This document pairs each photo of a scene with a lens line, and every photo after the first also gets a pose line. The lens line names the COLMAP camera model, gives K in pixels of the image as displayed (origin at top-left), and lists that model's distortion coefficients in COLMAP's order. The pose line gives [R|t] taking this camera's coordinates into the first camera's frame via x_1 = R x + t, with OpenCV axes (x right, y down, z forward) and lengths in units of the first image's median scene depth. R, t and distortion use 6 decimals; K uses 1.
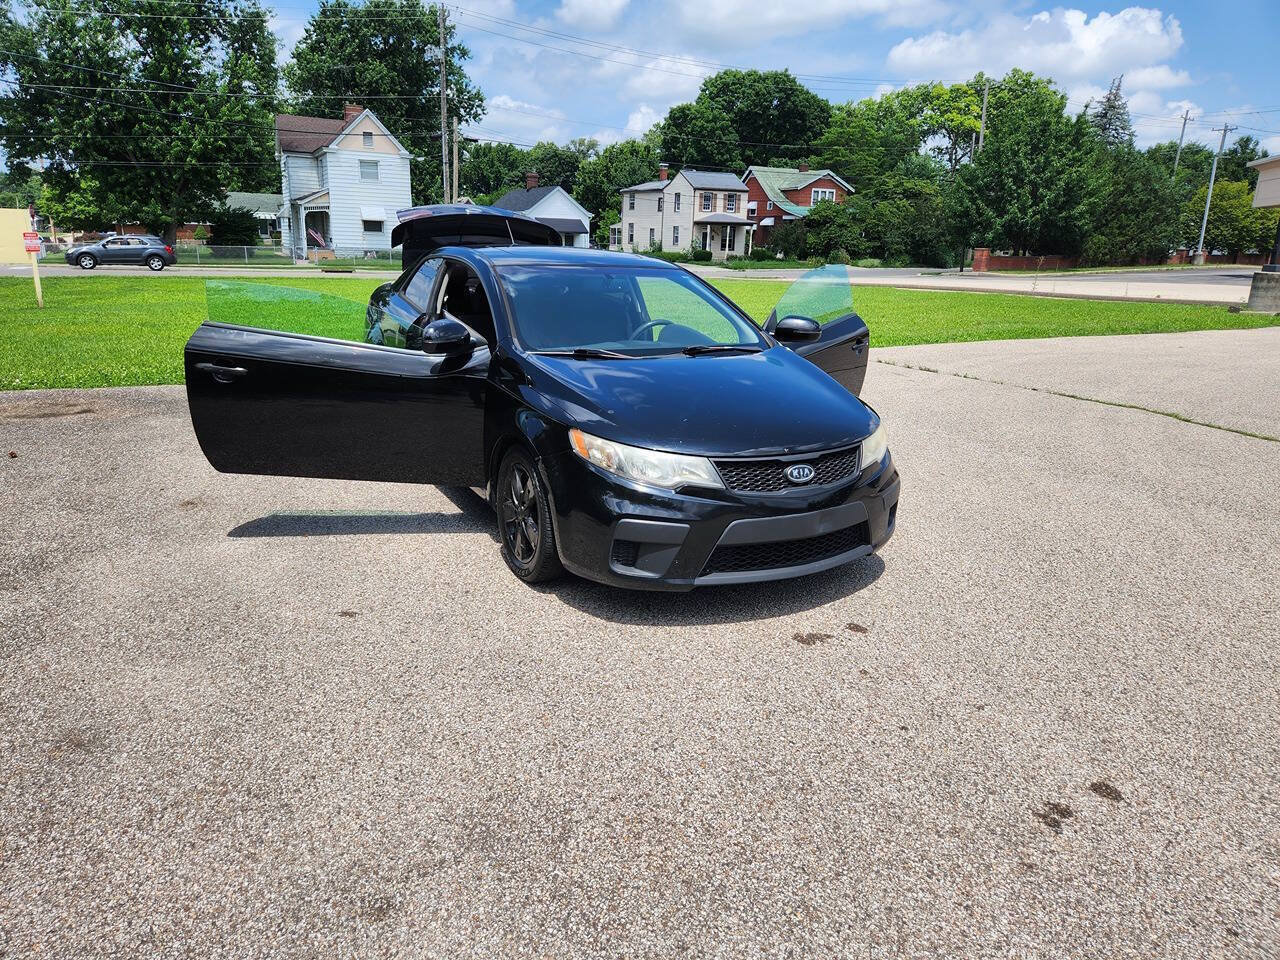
lens RADIAL K [[863.0, 0, 633.1], [0, 863.0, 478.0], [0, 0, 1]] dist [0.068459, -0.062761]
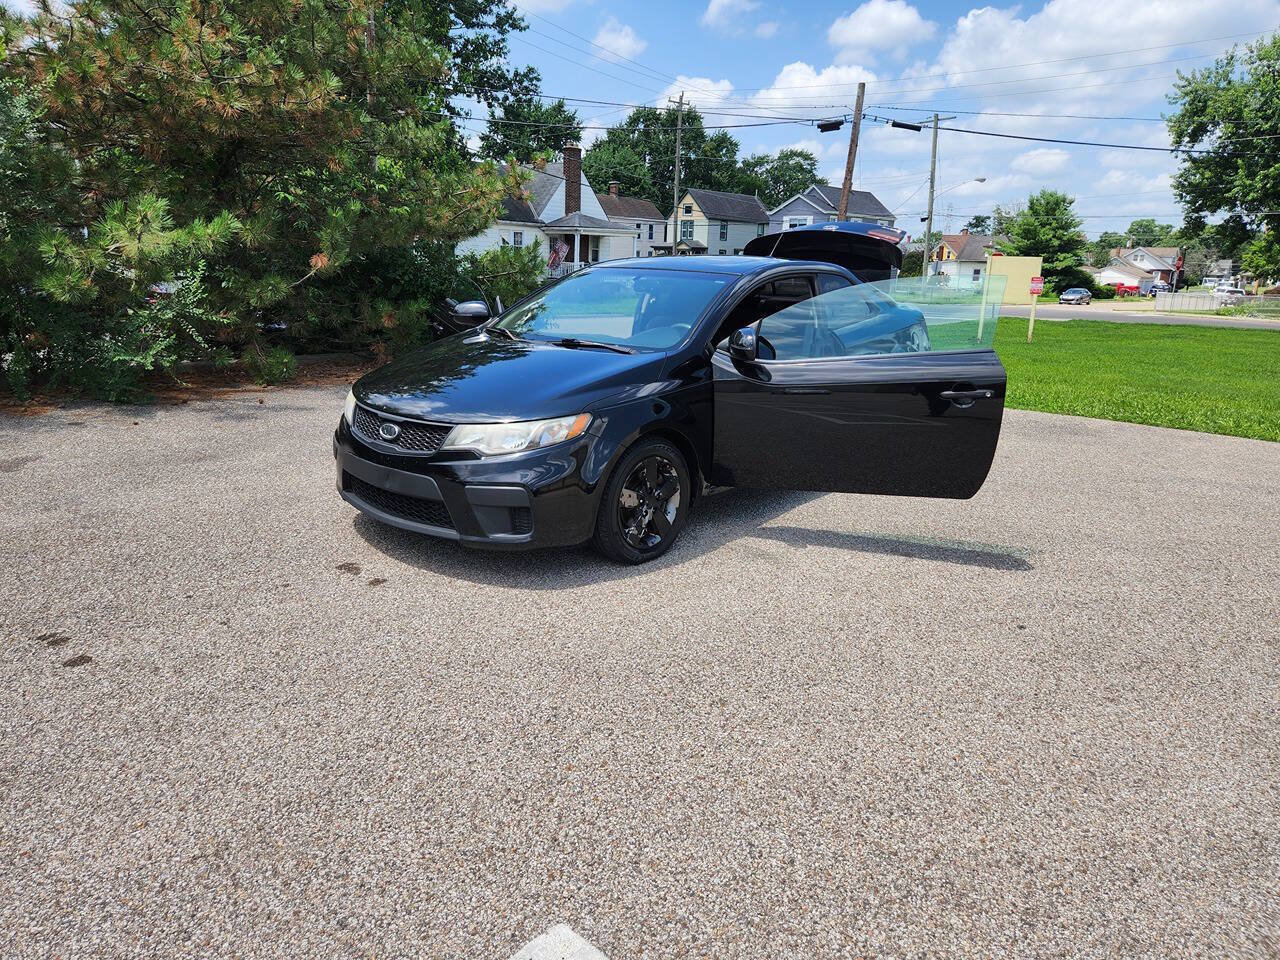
lens RADIAL K [[853.2, 0, 614.1], [0, 853.2, 477.9], [0, 0, 1]] dist [0.073172, -0.061598]
pose [[0.315088, 0.216399, -0.924062, 0.101606], [-0.270828, 0.953674, 0.130987, -0.013249], [0.909600, 0.208990, 0.359098, 0.066492]]
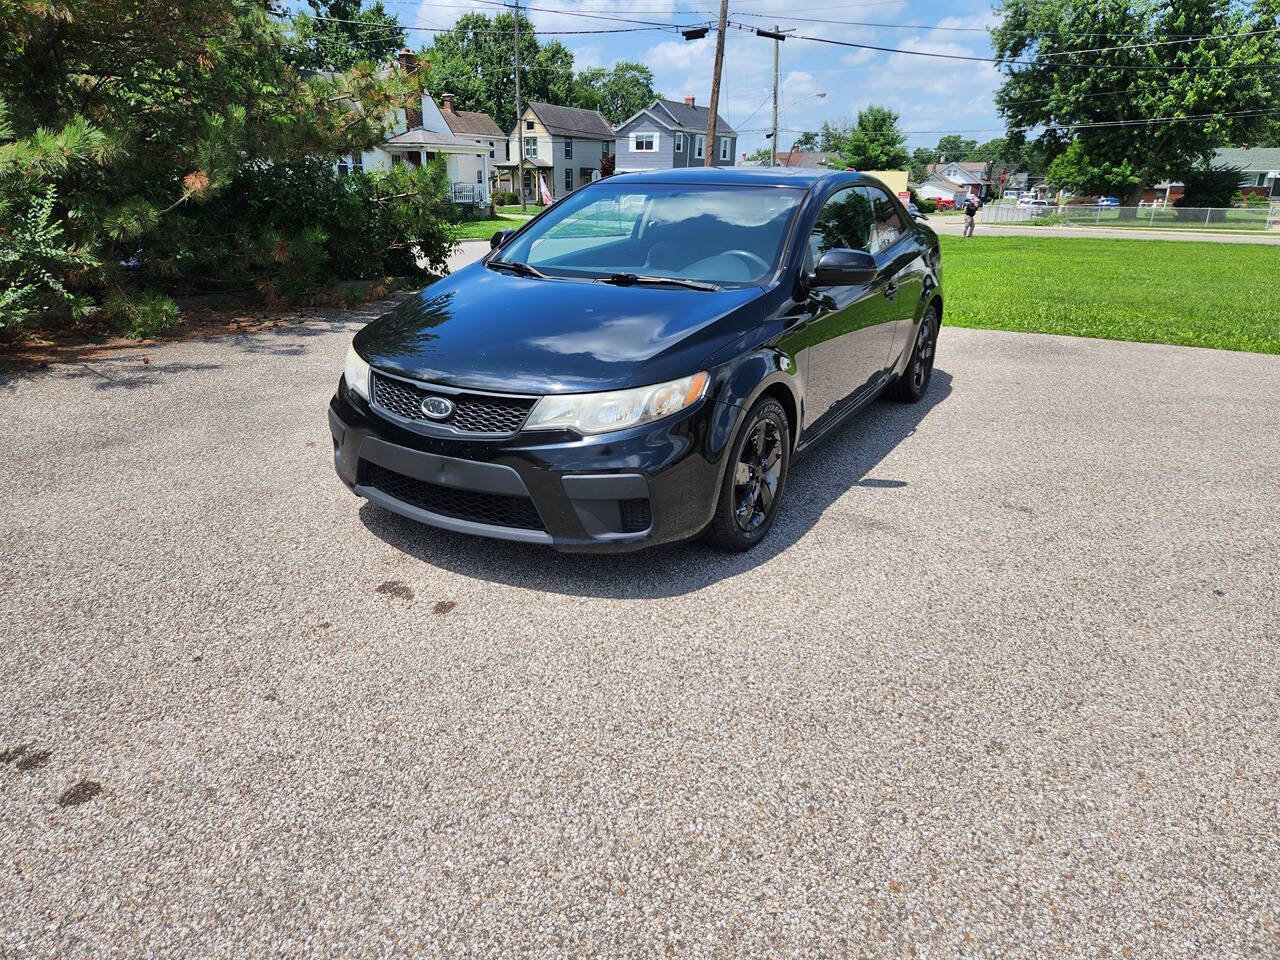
lens RADIAL K [[853.2, 0, 614.1], [0, 853.2, 477.9], [0, 0, 1]] dist [0.073172, -0.061598]
pose [[0.484094, 0.263671, -0.834345, 0.076267], [-0.232810, 0.957962, 0.167659, -0.009271], [0.843477, 0.113081, 0.525128, 0.053850]]
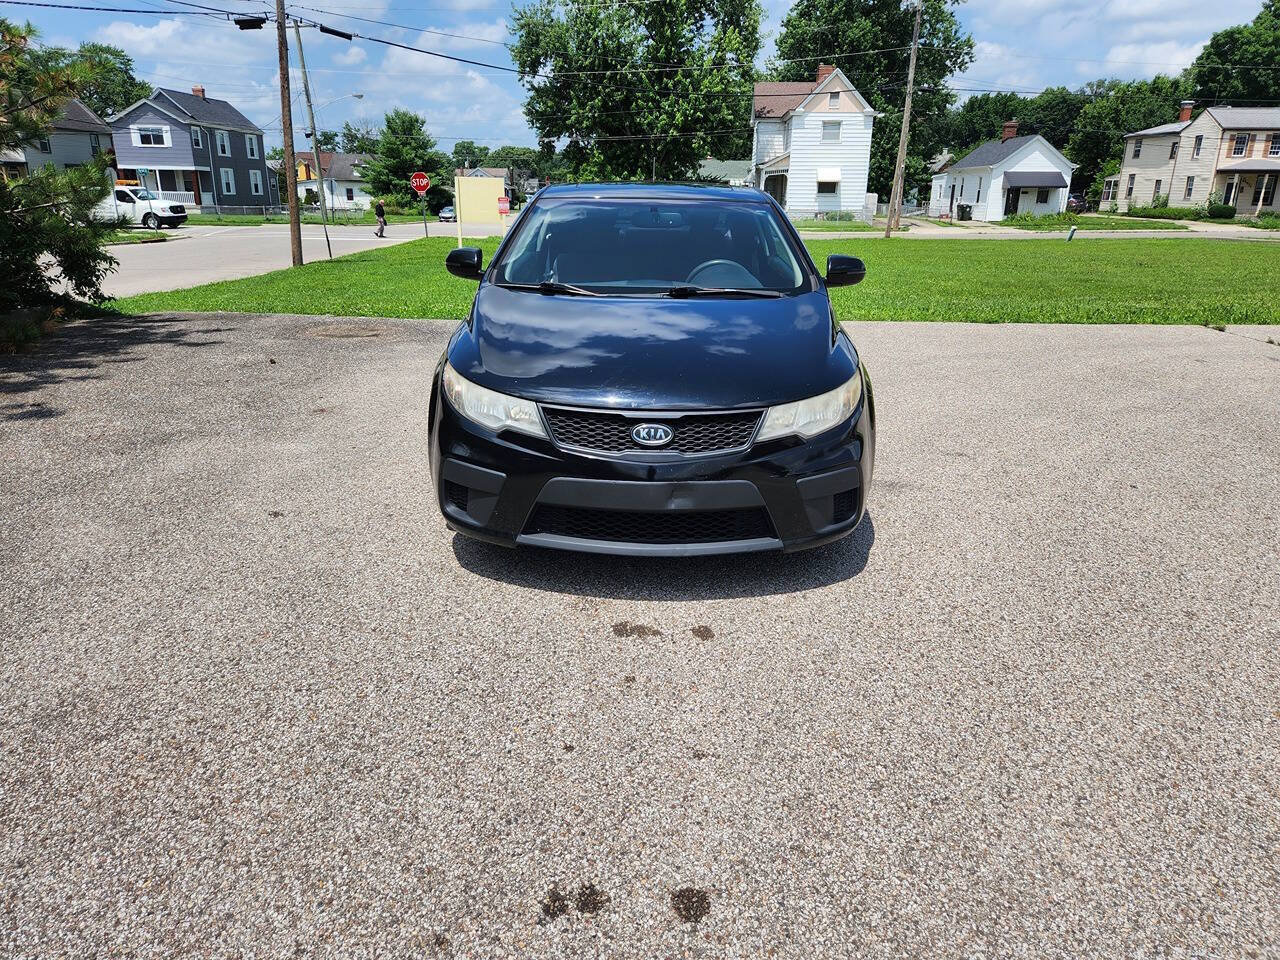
lens RADIAL K [[857.0, 0, 637.8], [0, 857.0, 474.7], [0, 0, 1]] dist [0.069271, -0.057435]
pose [[0.865662, 0.139438, -0.480818, 0.044379], [-0.121647, 0.990231, 0.068157, -0.001698], [0.485624, -0.000511, 0.874167, 0.020414]]
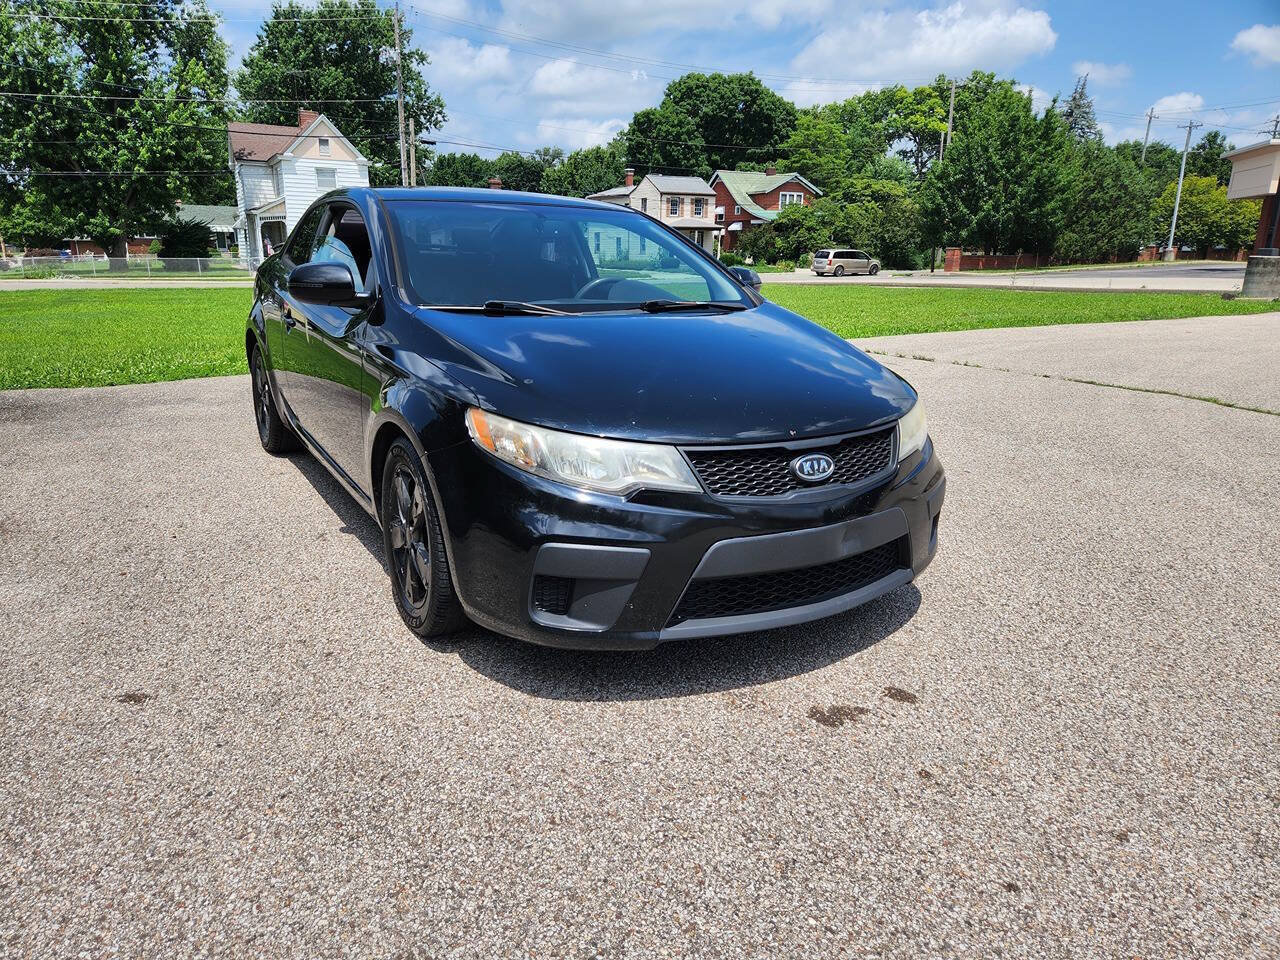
lens RADIAL K [[859.4, 0, 625.8], [0, 859.4, 494.1], [0, 0, 1]] dist [0.063599, -0.055470]
pose [[0.999512, -0.022673, 0.021509, 0.002480], [0.022541, 0.999726, 0.006346, 0.000527], [-0.021647, -0.005858, 0.999749, 0.025427]]
